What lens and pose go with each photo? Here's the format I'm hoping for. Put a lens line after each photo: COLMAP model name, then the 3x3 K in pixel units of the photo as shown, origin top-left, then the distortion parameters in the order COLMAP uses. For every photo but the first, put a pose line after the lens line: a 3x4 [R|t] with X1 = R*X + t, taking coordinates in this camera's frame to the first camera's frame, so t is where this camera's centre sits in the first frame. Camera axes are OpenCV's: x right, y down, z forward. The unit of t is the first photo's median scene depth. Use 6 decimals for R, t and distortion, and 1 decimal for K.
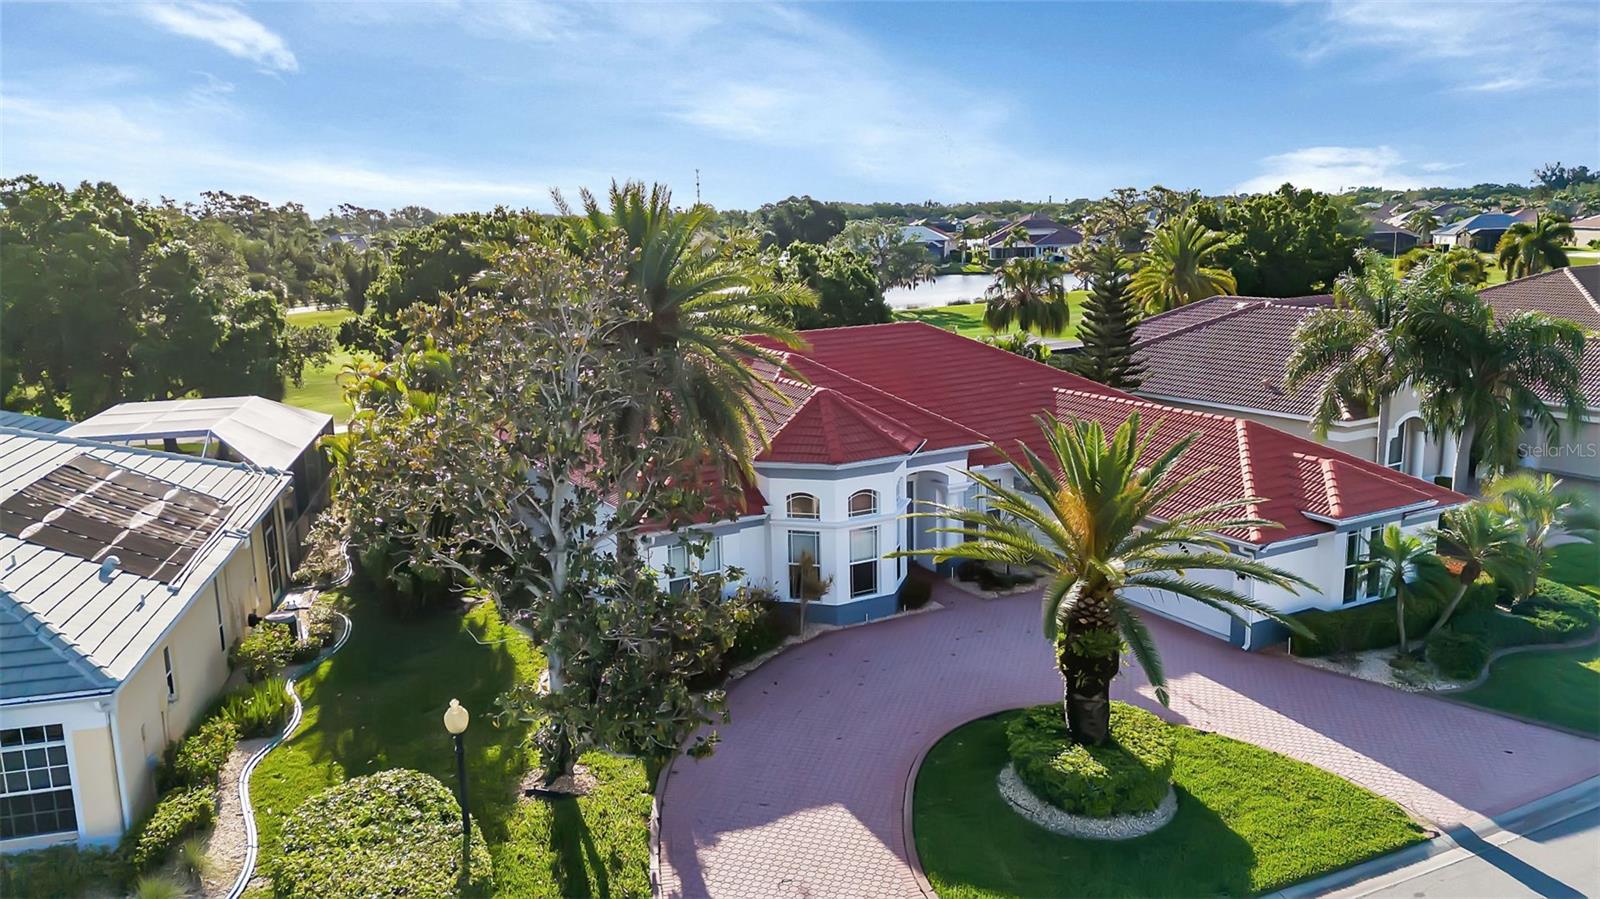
lens RADIAL K [[1173.4, 0, 796.5], [0, 1173.4, 460.5], [0, 0, 1]] dist [0.062602, -0.047026]
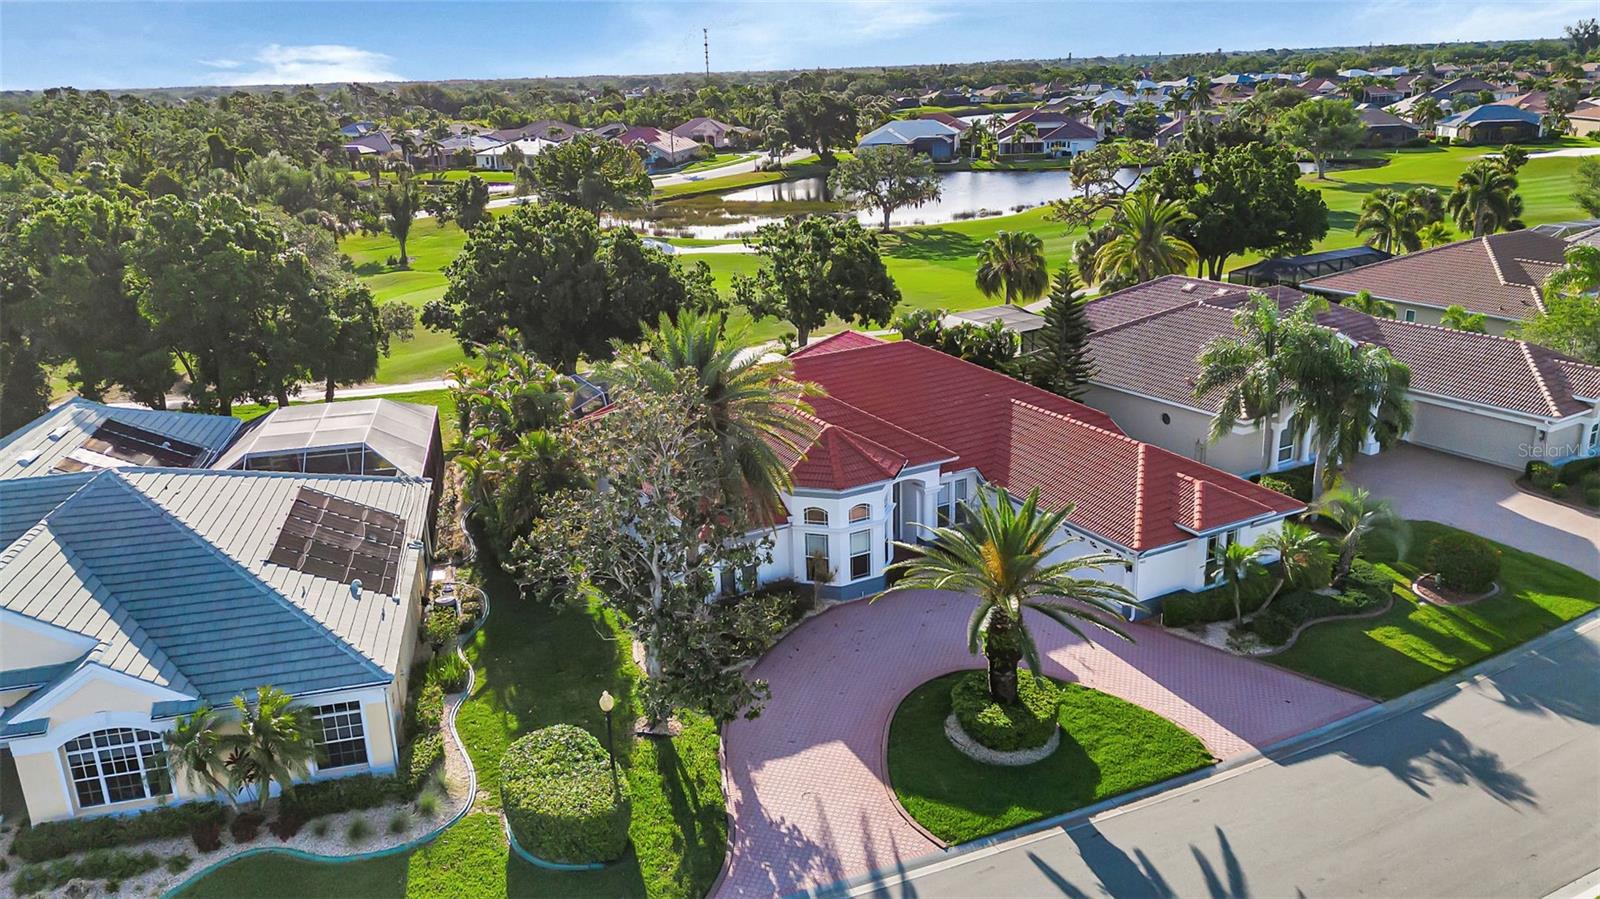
lens RADIAL K [[1173.4, 0, 794.6], [0, 1173.4, 462.1], [0, 0, 1]] dist [0.062602, -0.047026]
pose [[0.999888, -0.006674, -0.013403, -0.000596], [0.008156, 0.993475, 0.113758, -0.192568], [0.012557, -0.113855, 0.993418, -0.380662]]
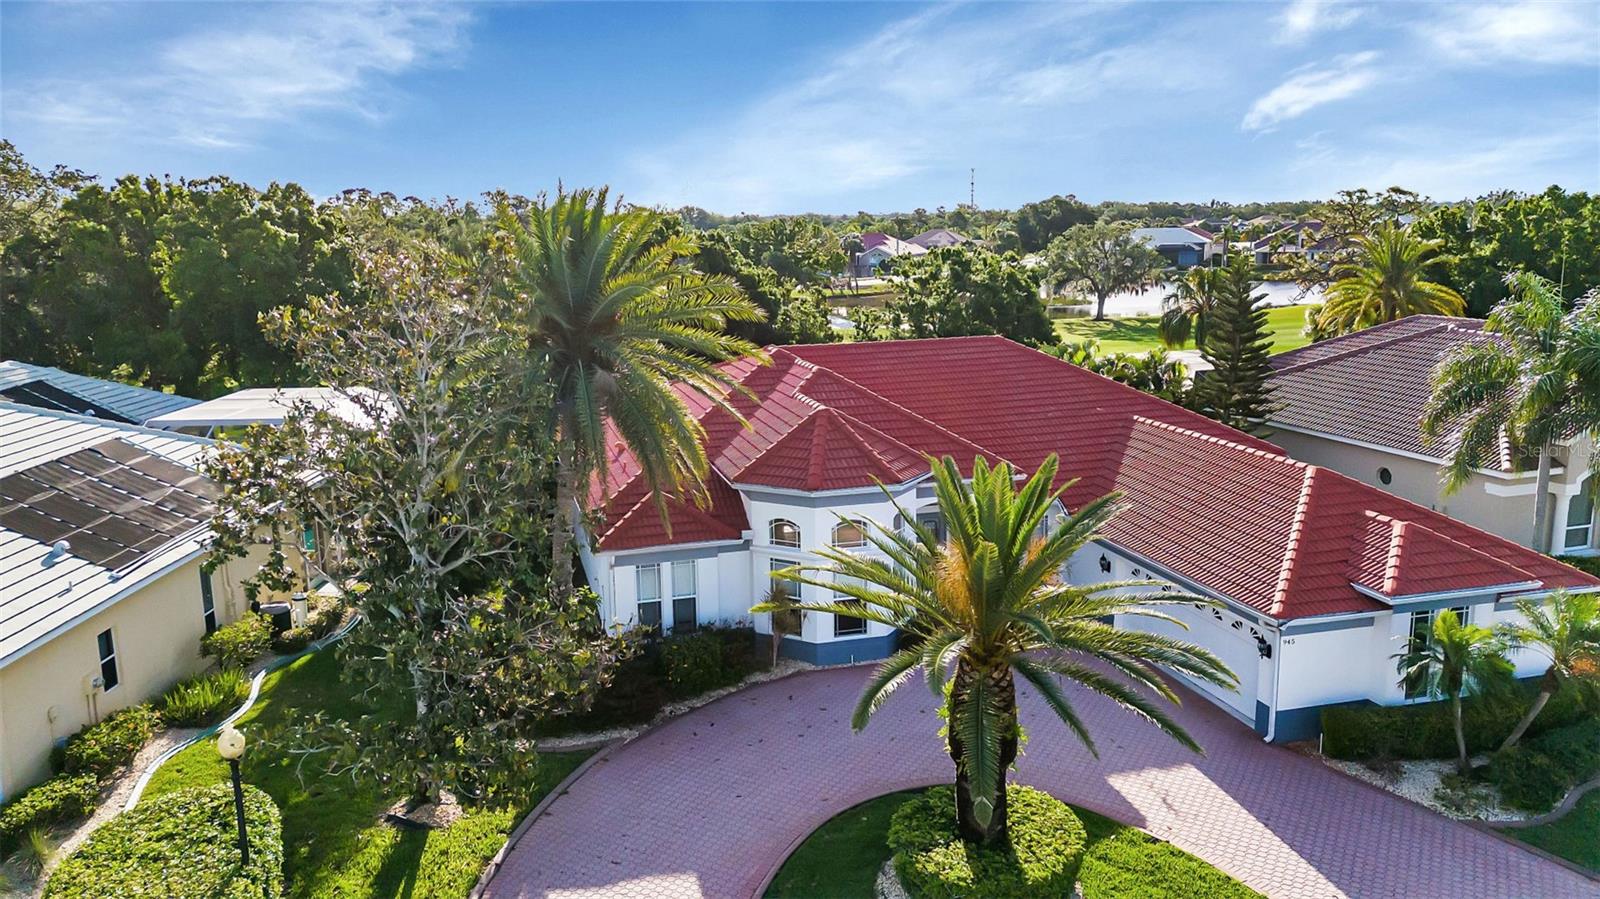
lens RADIAL K [[1173.4, 0, 795.1], [0, 1173.4, 453.9], [0, 0, 1]] dist [0.062602, -0.047026]
pose [[0.973399, 0.054366, -0.222574, 0.231080], [-0.055438, 0.998461, 0.001433, -0.027401], [0.222310, 0.010944, 0.974915, 0.101382]]
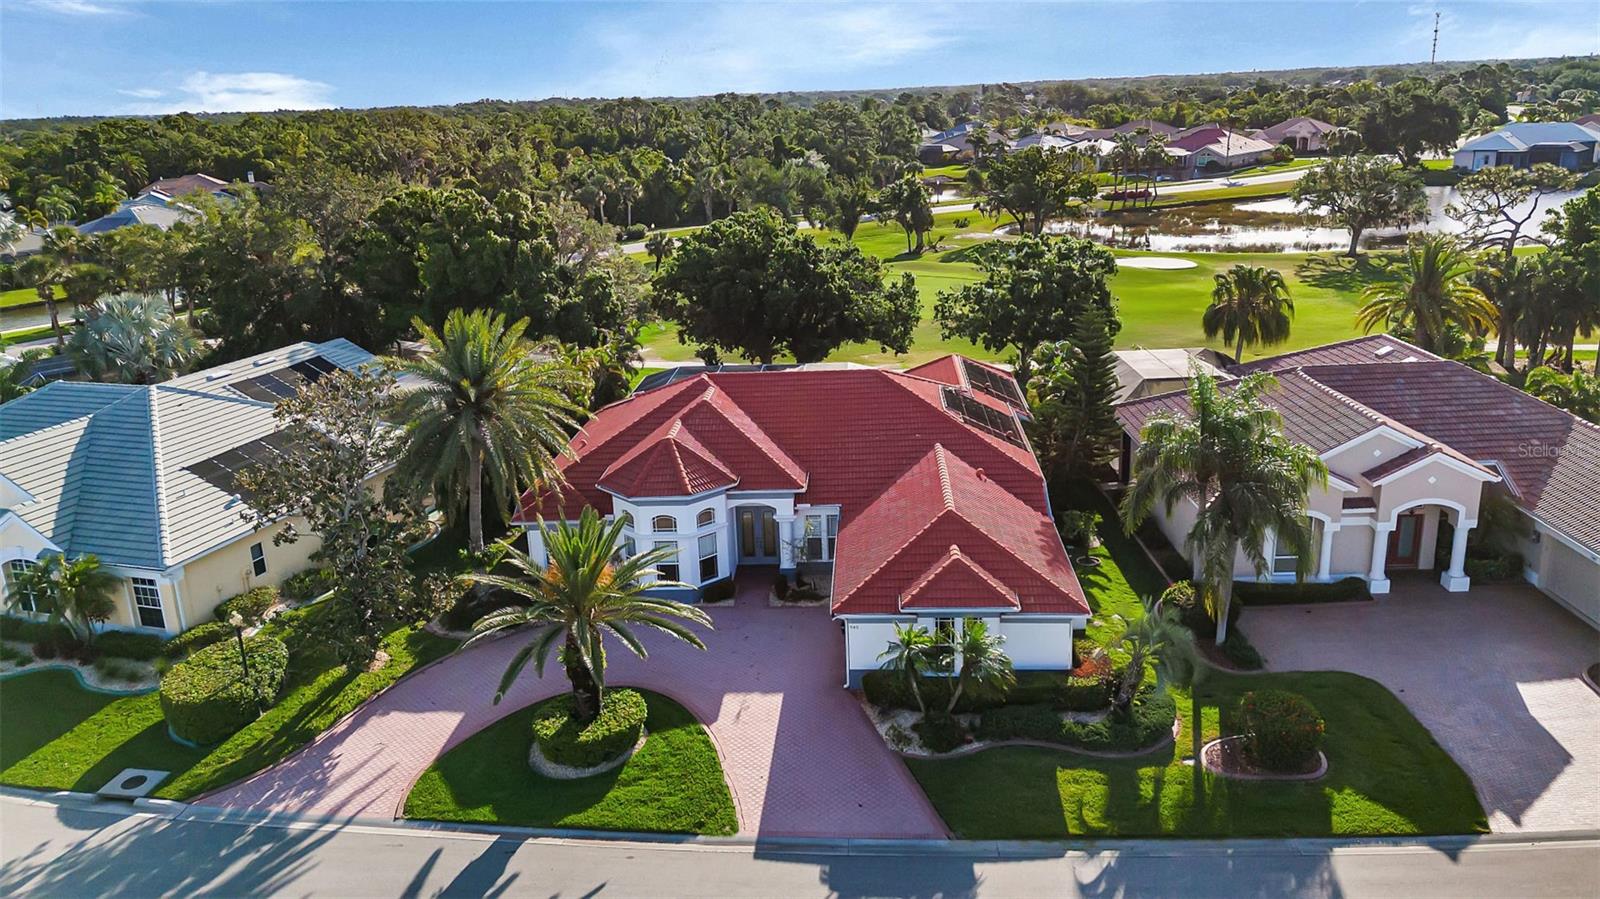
lens RADIAL K [[1173.4, 0, 793.2], [0, 1173.4, 448.5], [0, 0, 1]] dist [0.062602, -0.047026]
pose [[0.842240, 0.146008, -0.518954, 0.983193], [-0.091250, 0.987346, 0.129695, -0.272151], [0.531324, -0.061880, 0.844906, -0.125741]]
